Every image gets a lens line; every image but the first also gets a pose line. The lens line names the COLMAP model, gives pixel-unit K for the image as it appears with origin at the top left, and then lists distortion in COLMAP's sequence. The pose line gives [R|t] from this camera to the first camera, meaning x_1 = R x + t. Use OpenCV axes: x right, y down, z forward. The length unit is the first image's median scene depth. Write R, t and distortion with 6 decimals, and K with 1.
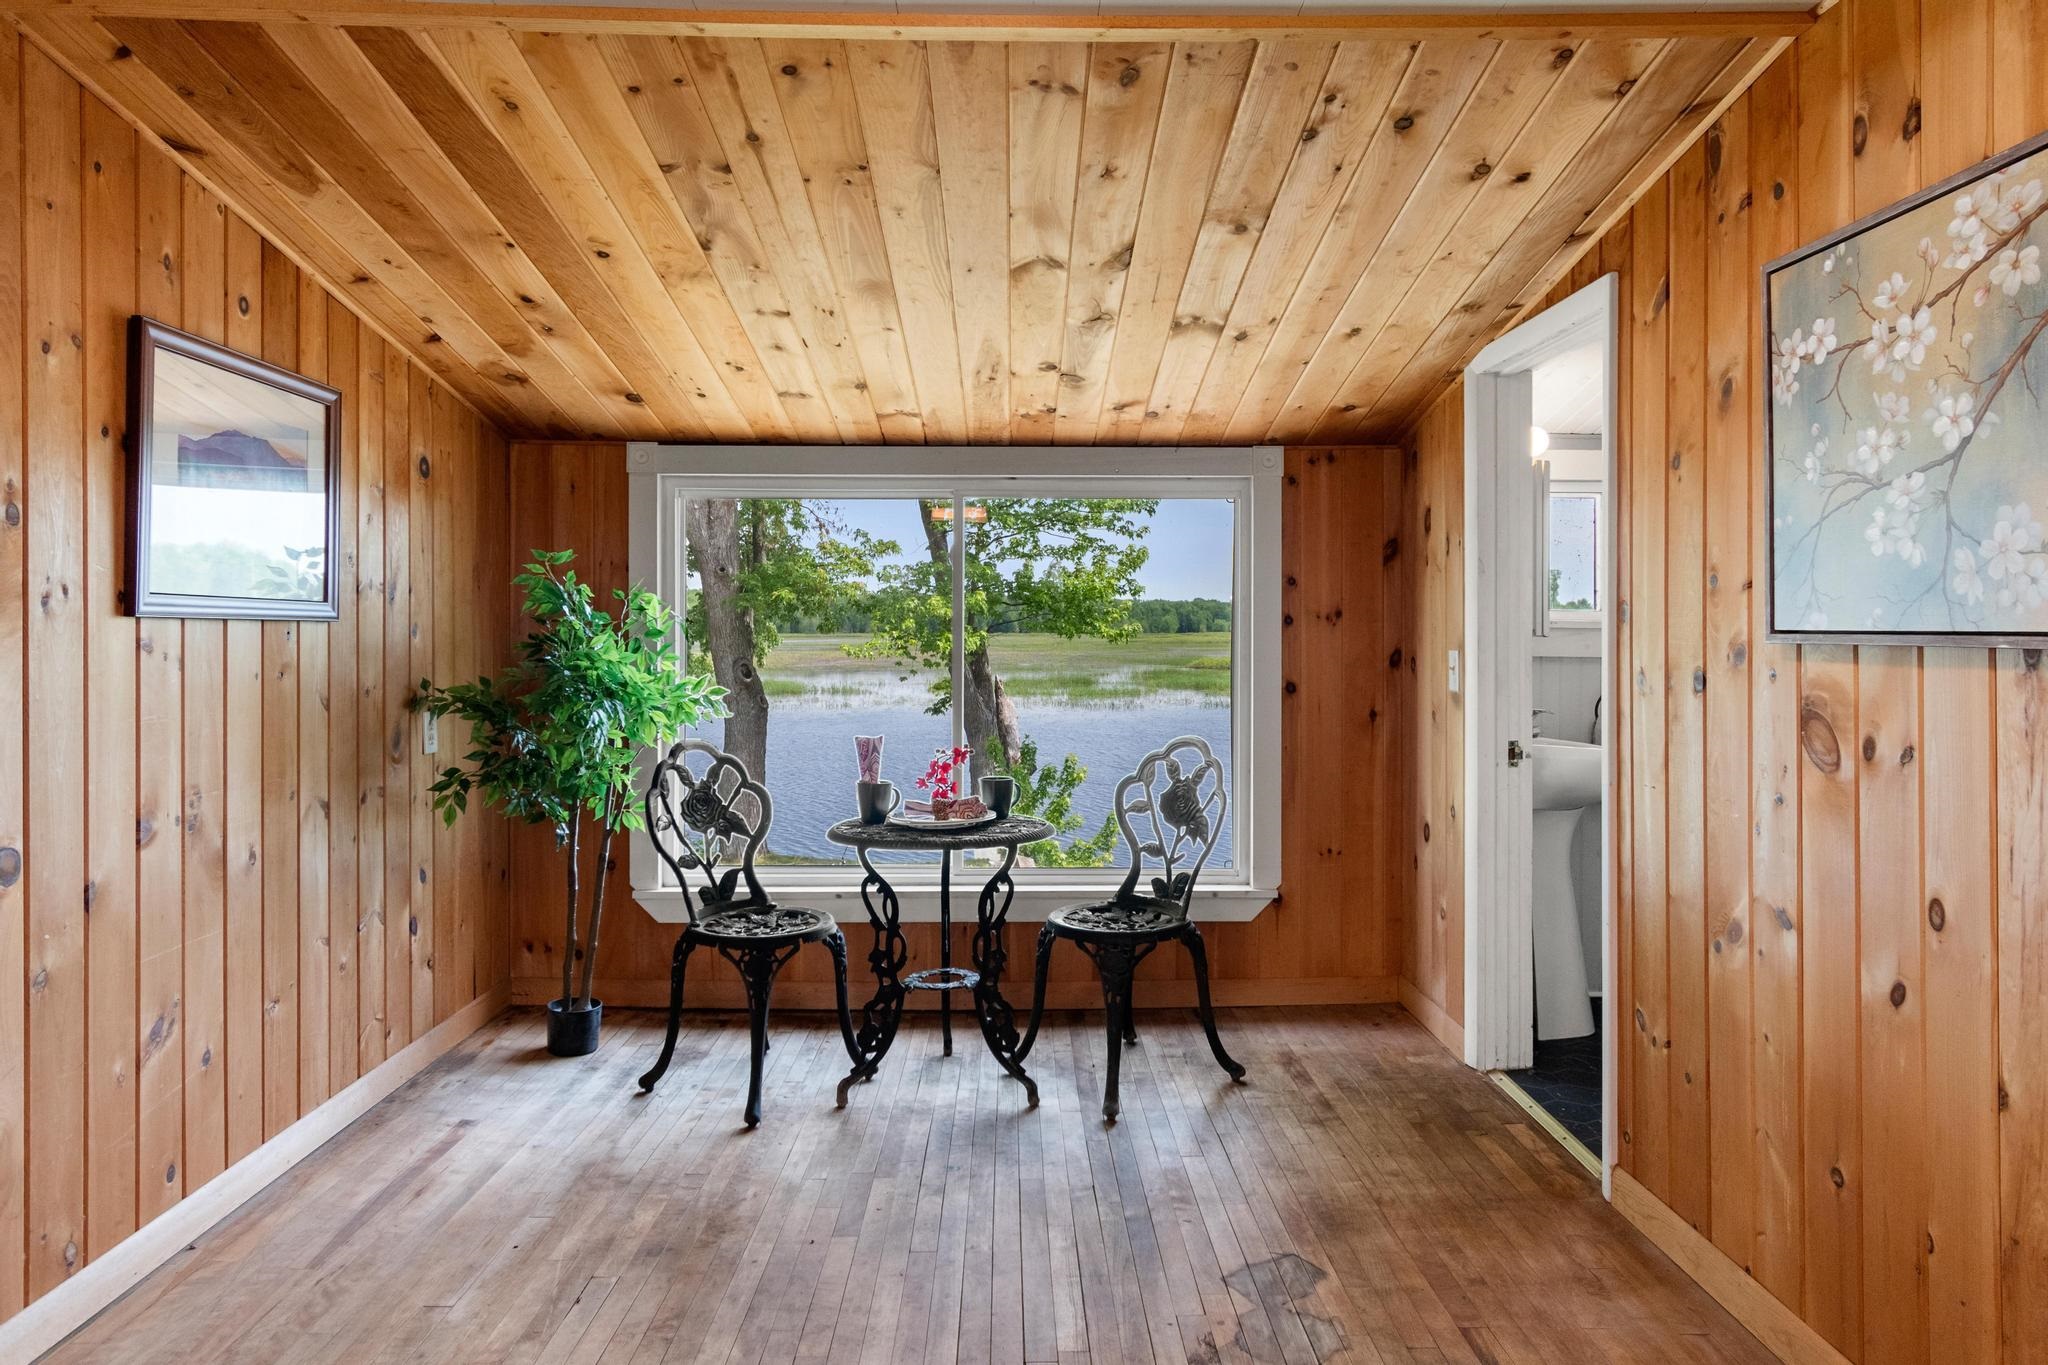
lens RADIAL K [[1271.1, 0, 1026.4], [0, 1271.1, 654.6], [0, 0, 1]] dist [0.002532, -0.001826]
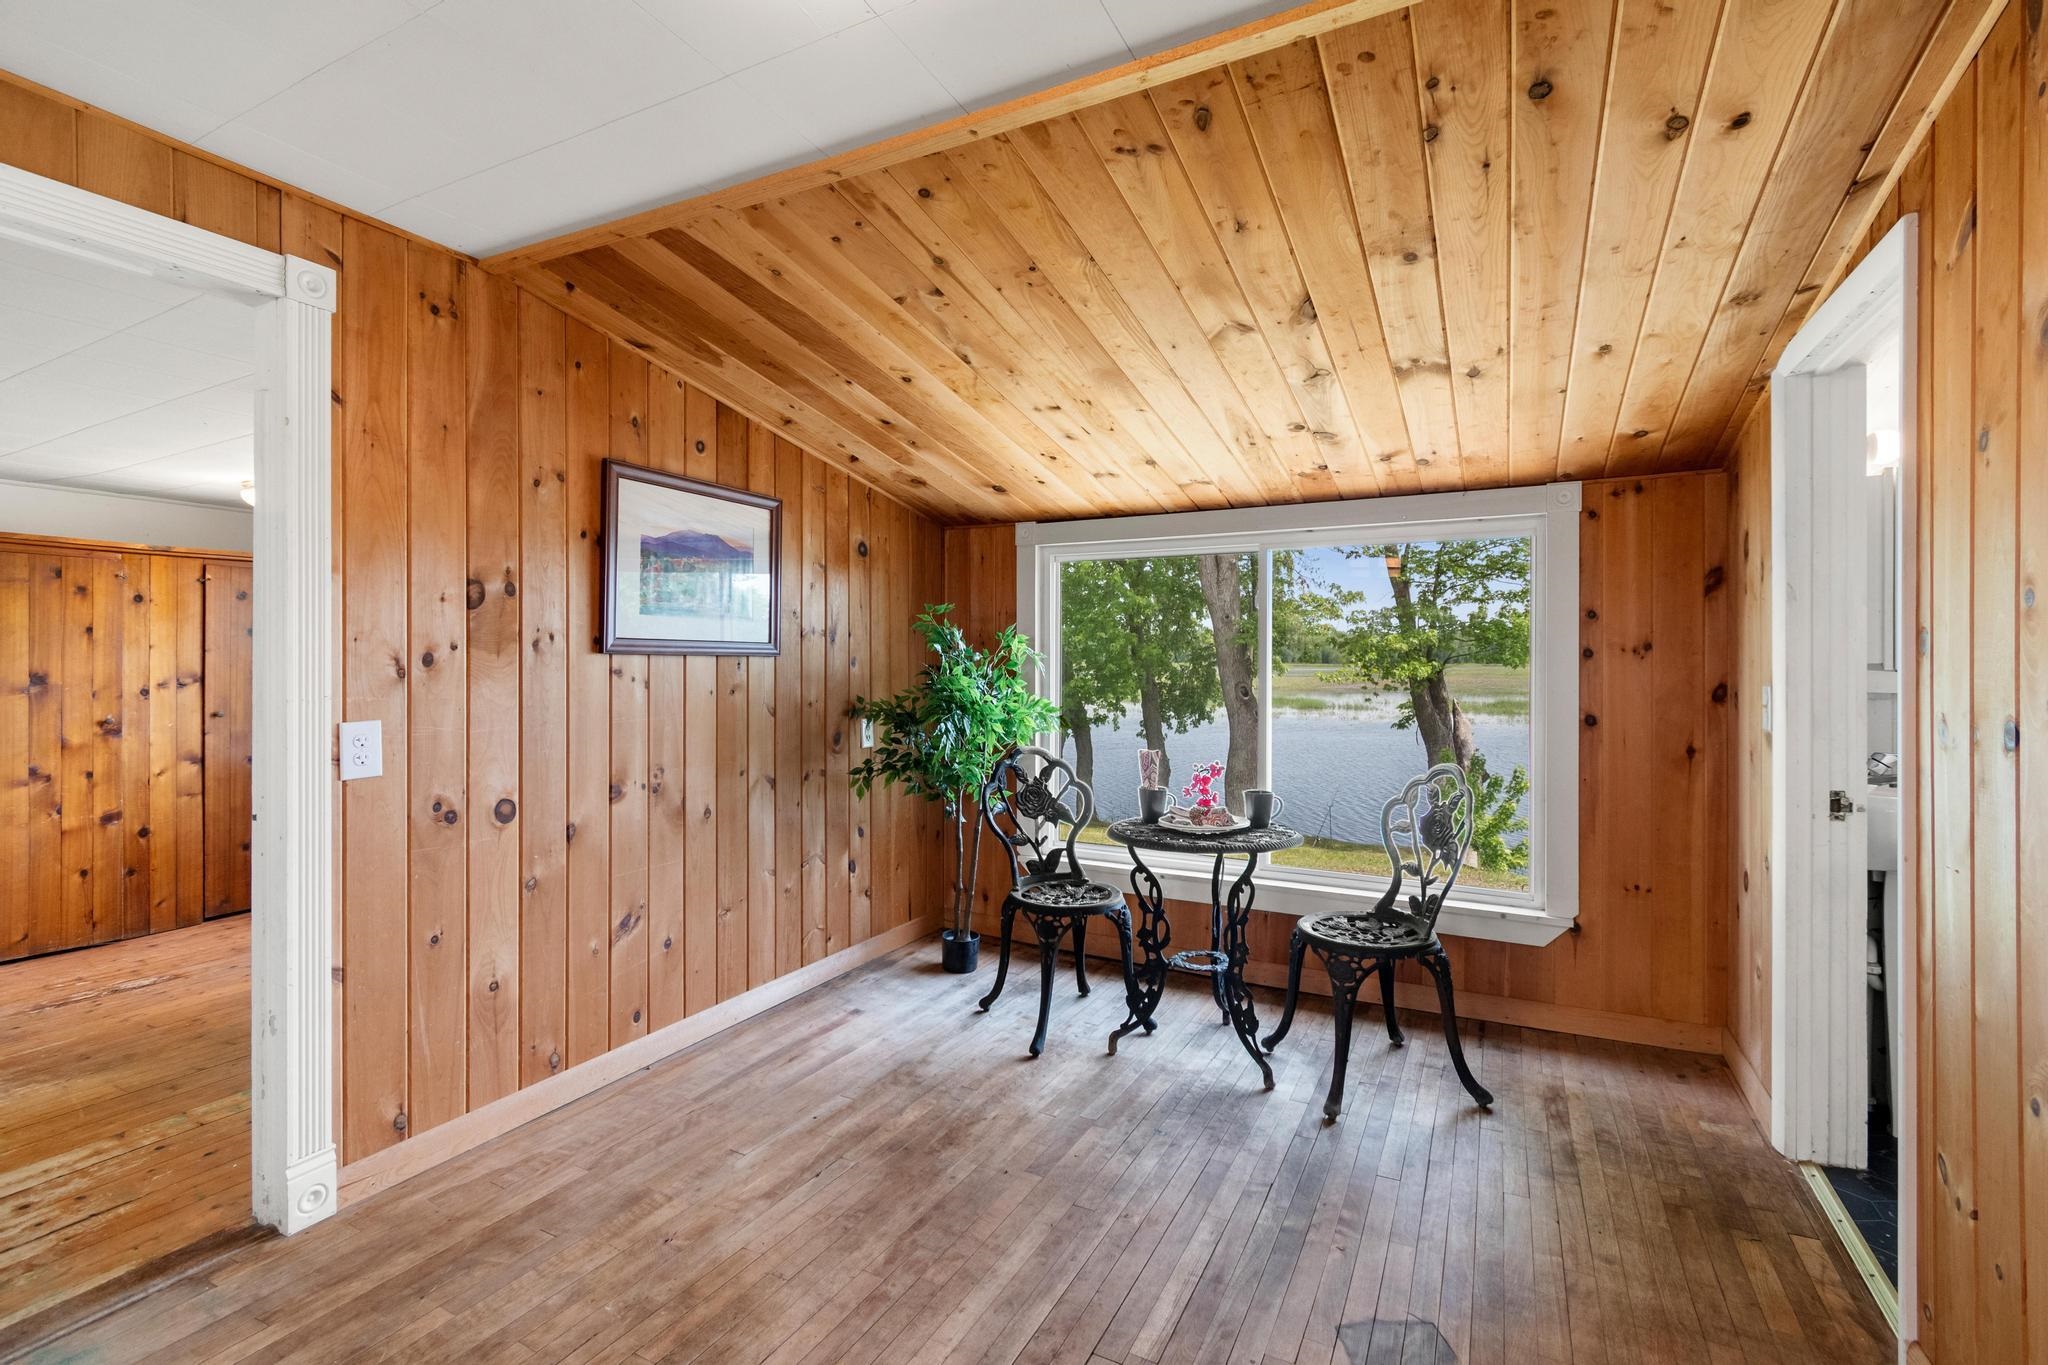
lens RADIAL K [[916.2, 0, 1013.5], [0, 916.2, 673.1], [0, 0, 1]] dist [0.003120, -0.001947]
pose [[0.880799, 0.007326, -0.473433, 0.196905], [-0.010284, 0.999940, -0.003660, -0.005256], [0.473378, 0.008093, 0.880822, 0.190691]]
